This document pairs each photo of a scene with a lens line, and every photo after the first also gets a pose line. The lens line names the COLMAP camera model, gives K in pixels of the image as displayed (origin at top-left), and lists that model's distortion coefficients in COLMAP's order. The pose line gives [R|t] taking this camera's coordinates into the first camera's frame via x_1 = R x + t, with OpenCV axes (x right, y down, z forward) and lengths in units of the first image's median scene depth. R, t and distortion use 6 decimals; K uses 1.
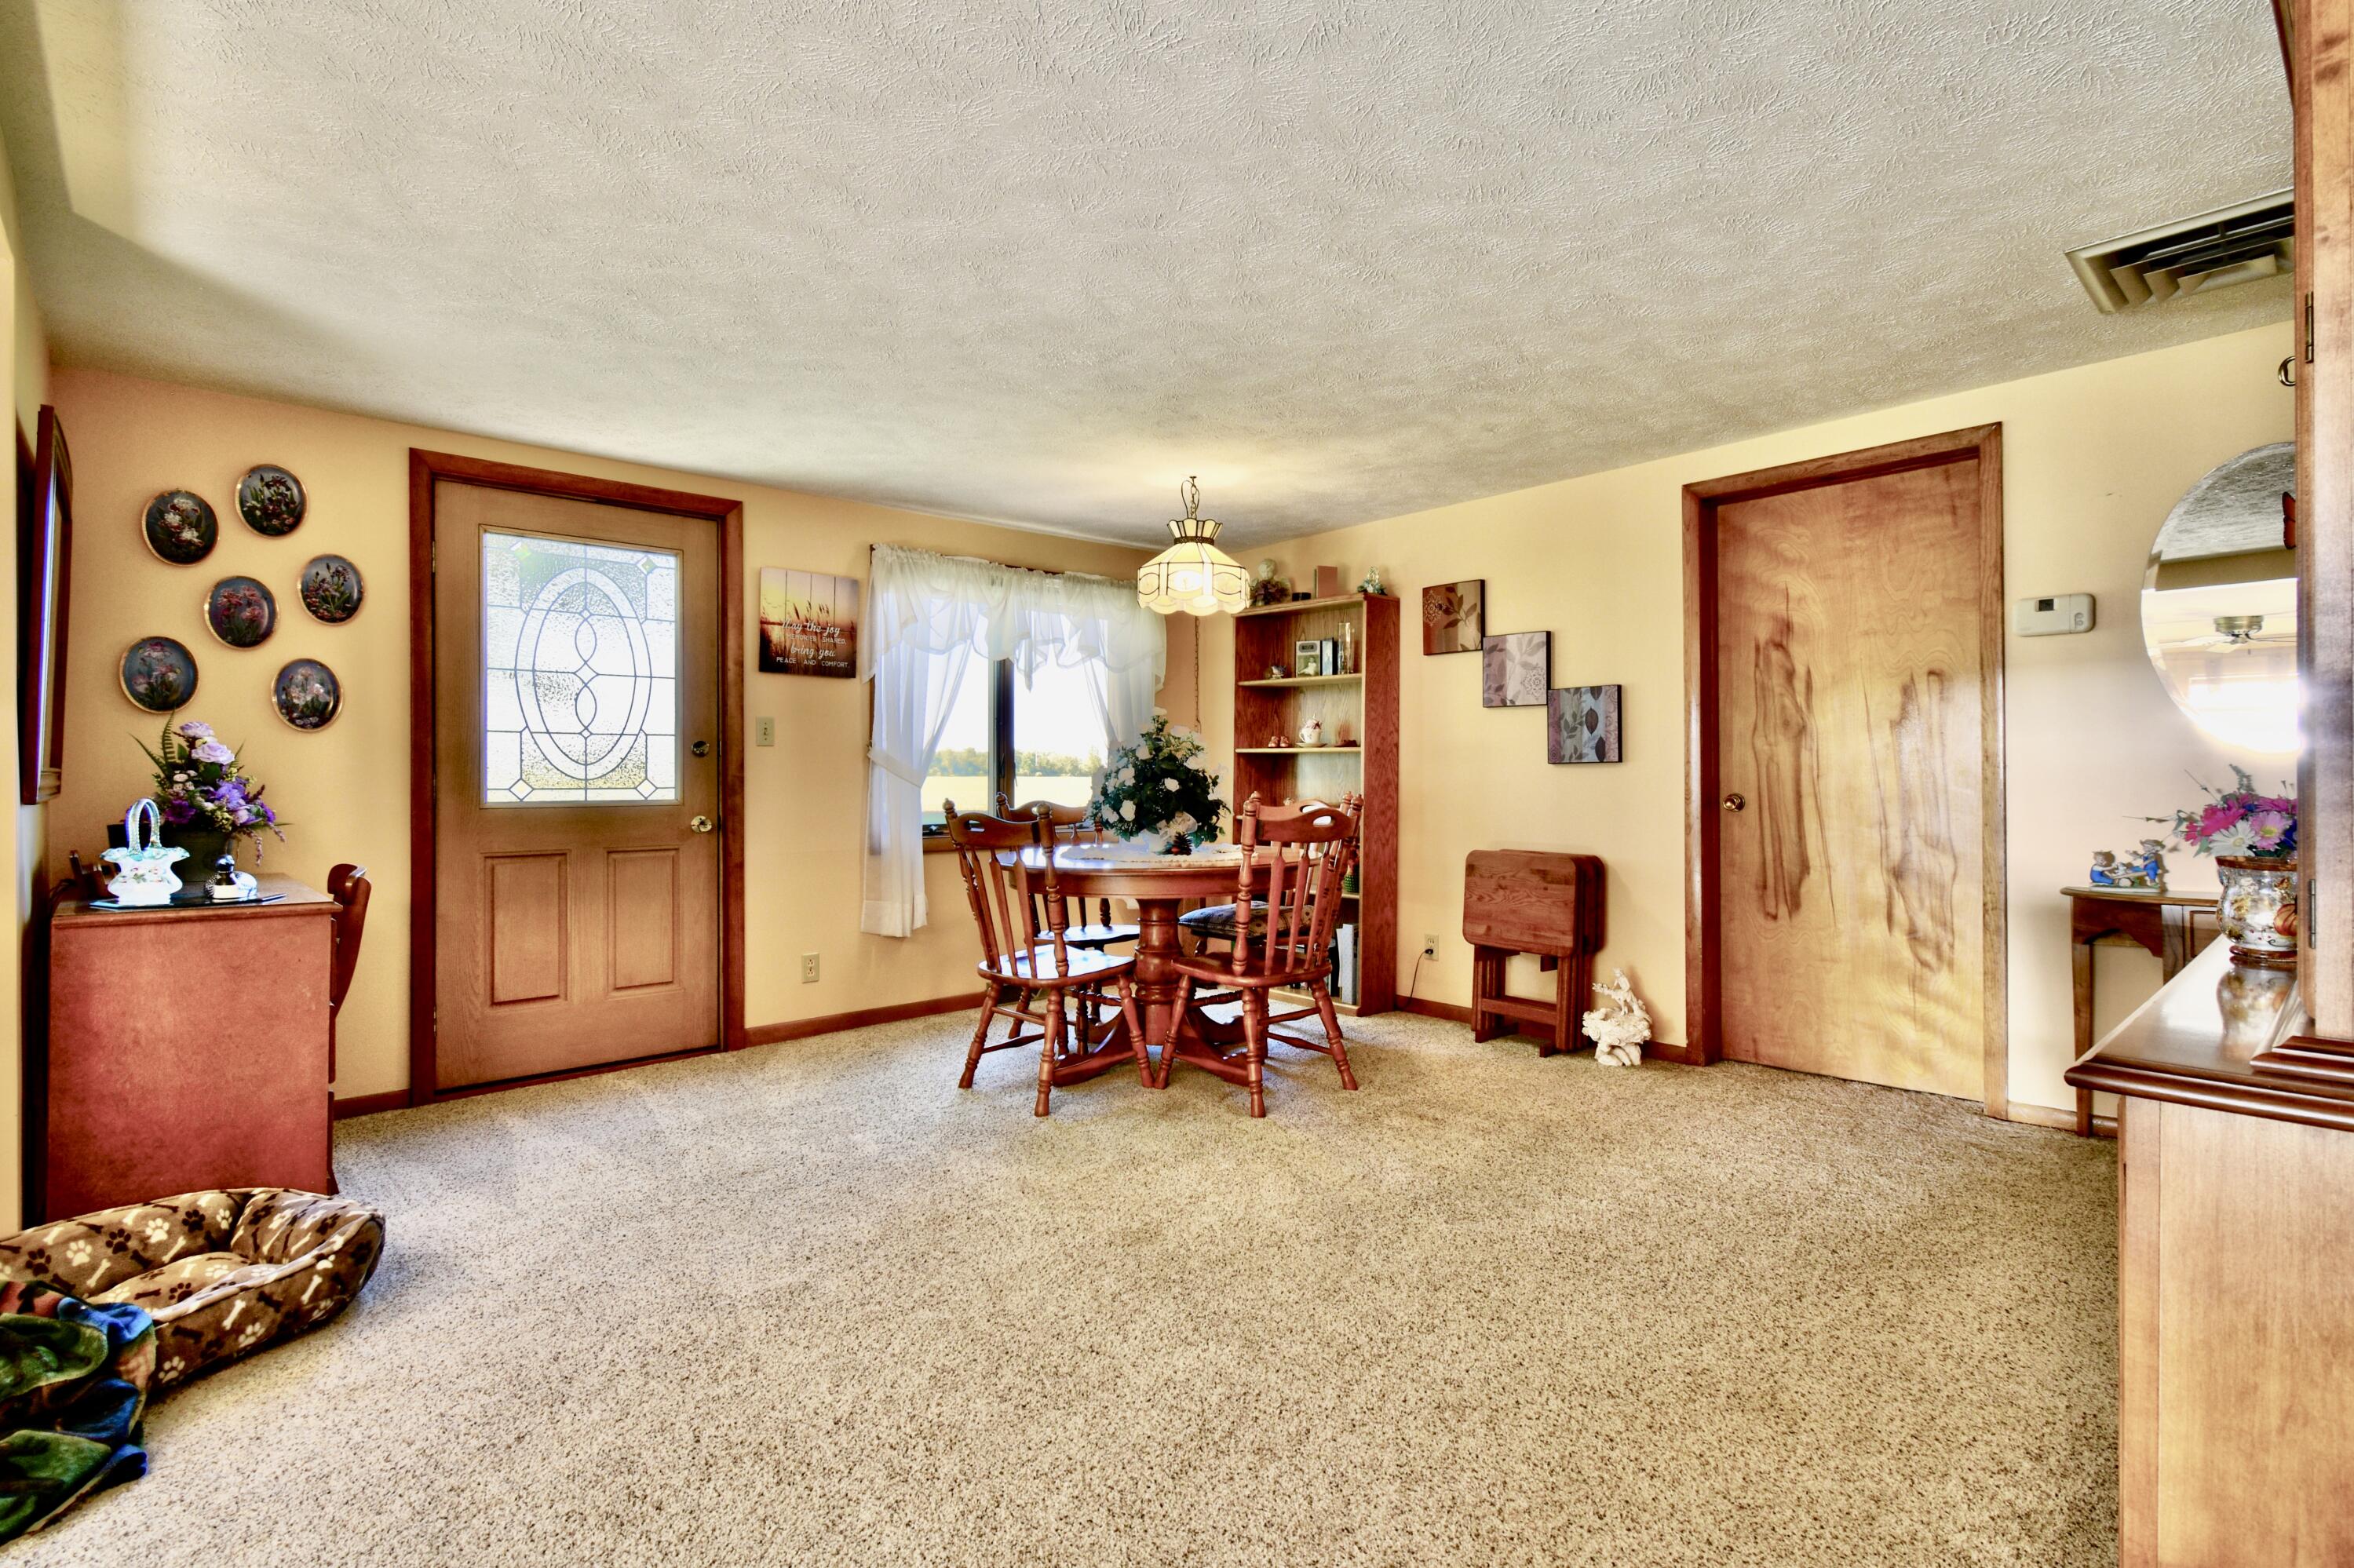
lens RADIAL K [[1119.9, 0, 1185.2], [0, 1119.9, 775.7], [0, 0, 1]] dist [0.006590, -0.000221]
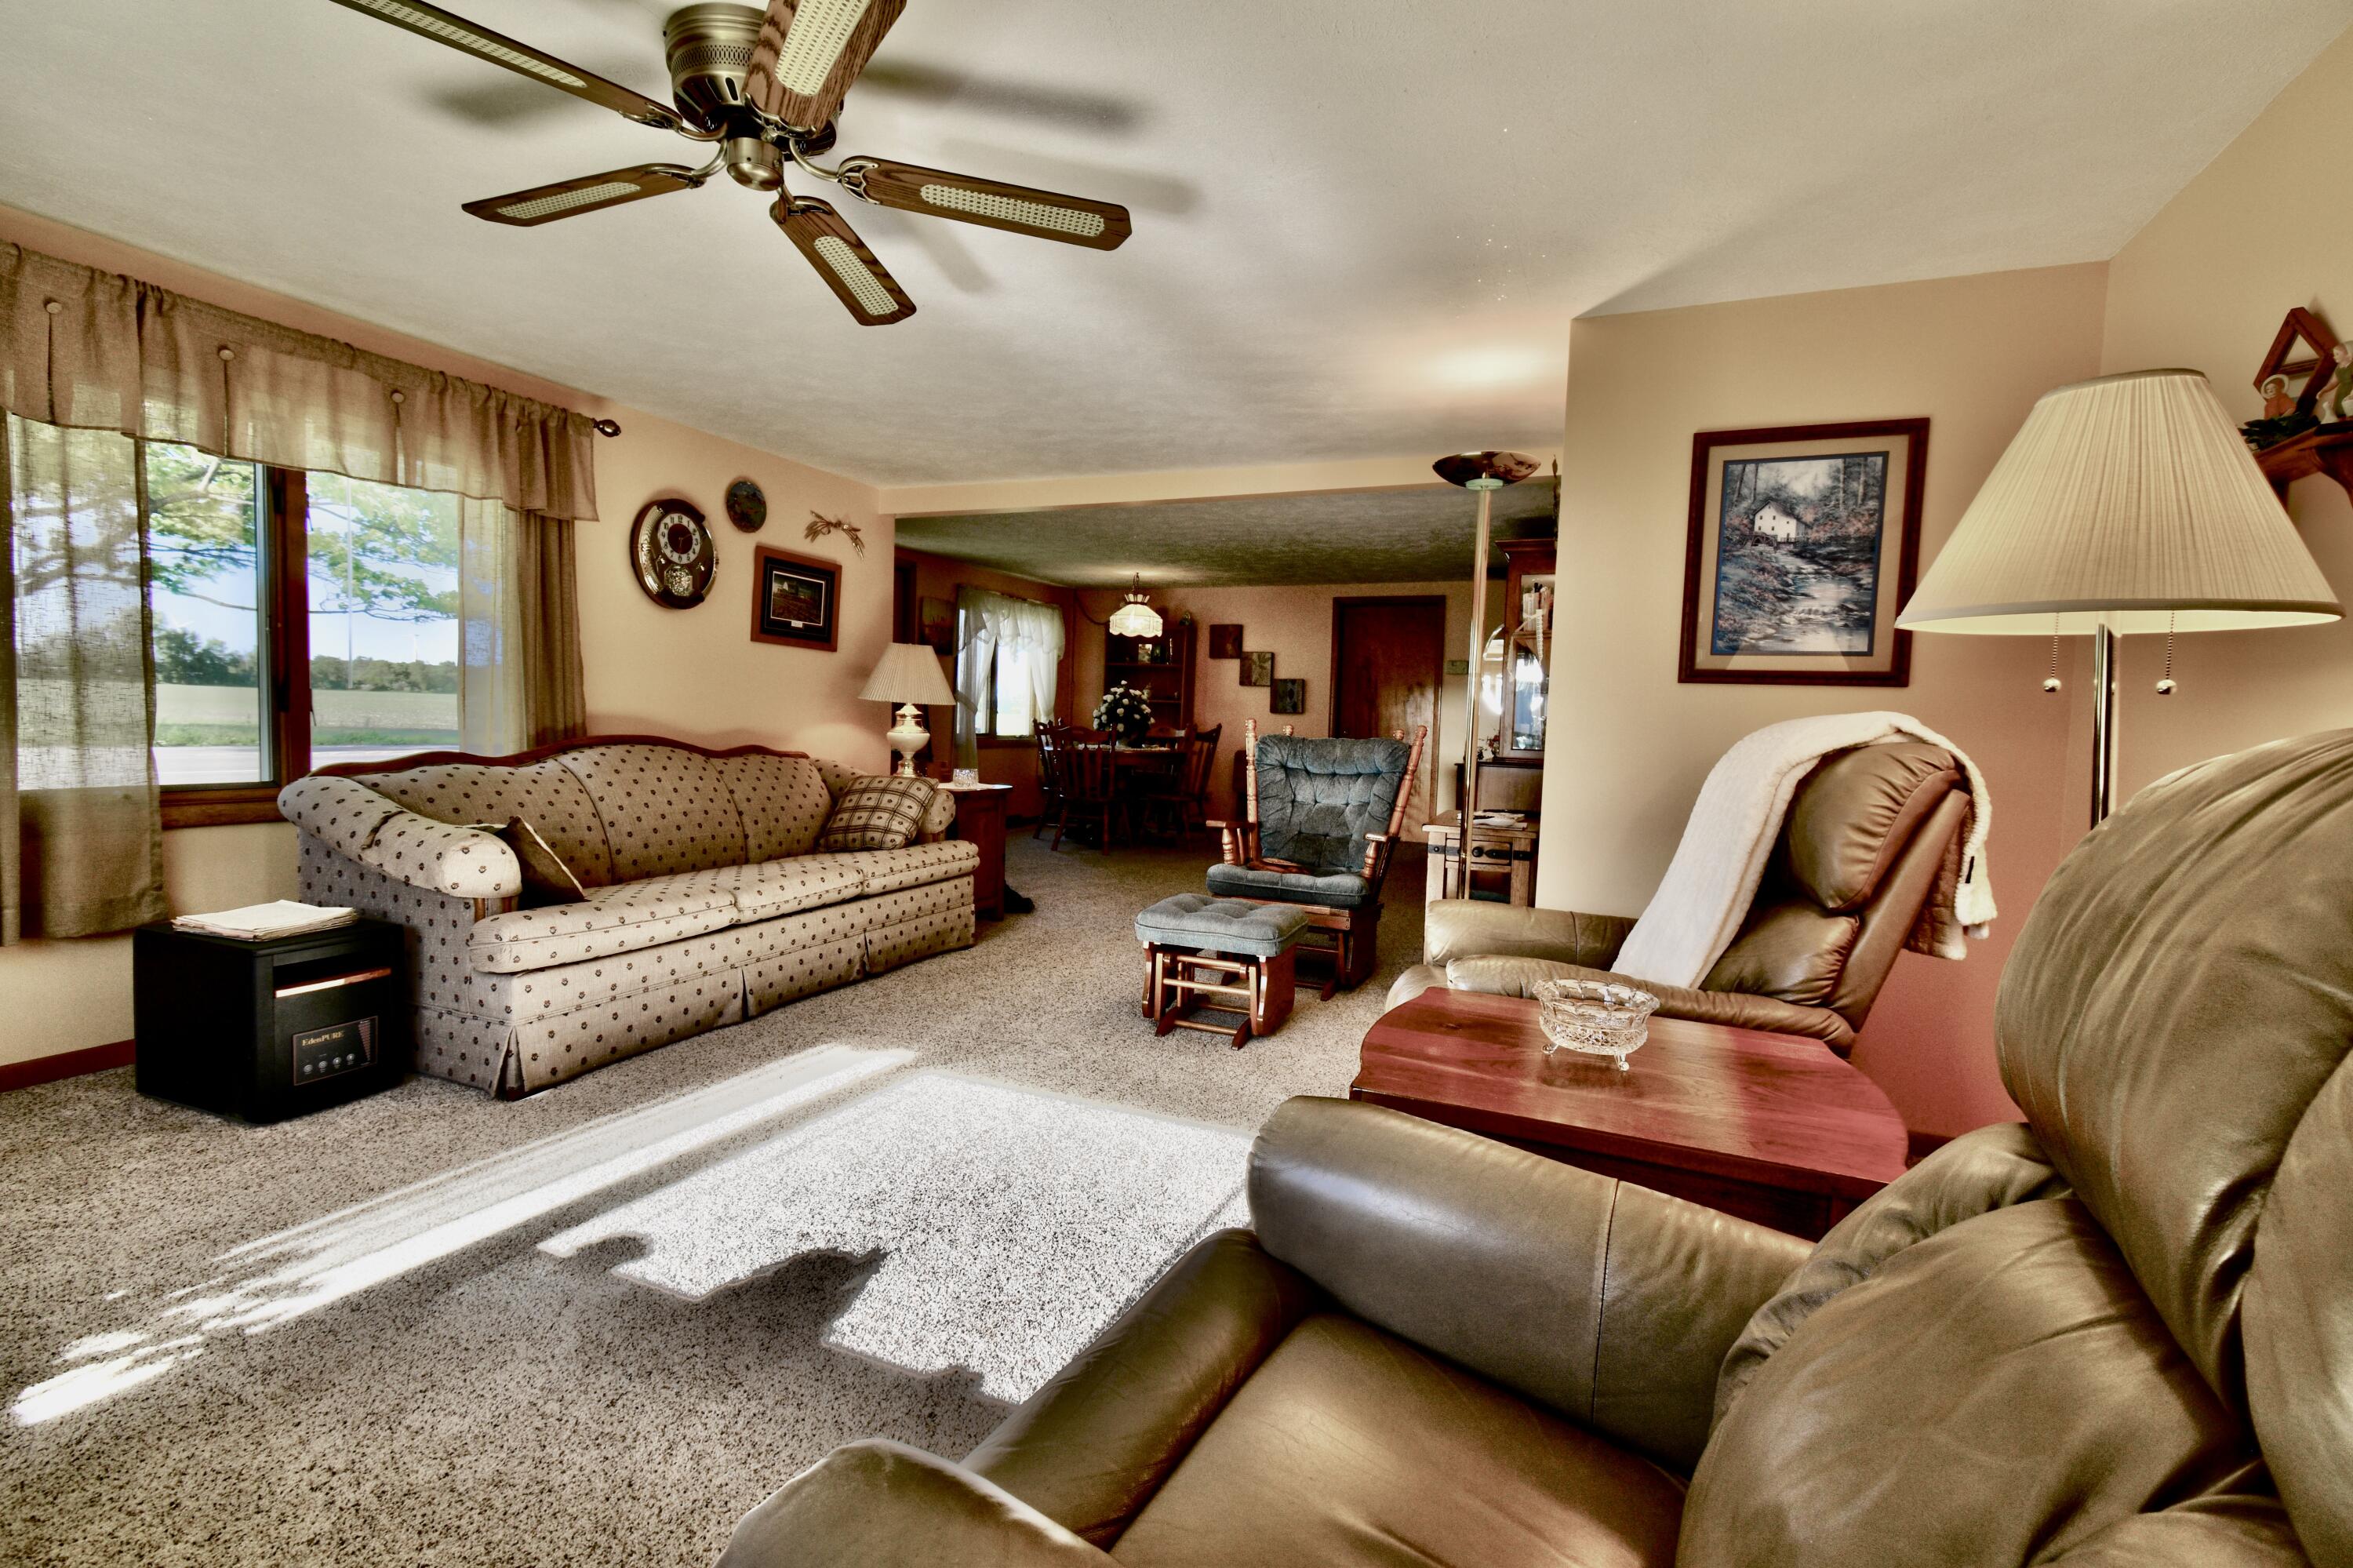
lens RADIAL K [[1035.2, 0, 1176.9], [0, 1035.2, 776.0], [0, 0, 1]] dist [0.010775, -0.005987]
pose [[0.907623, 0.008942, 0.419690, -0.810951], [-0.035643, 0.997804, 0.055821, 0.008108], [-0.418269, -0.065623, 0.905949, -0.914857]]
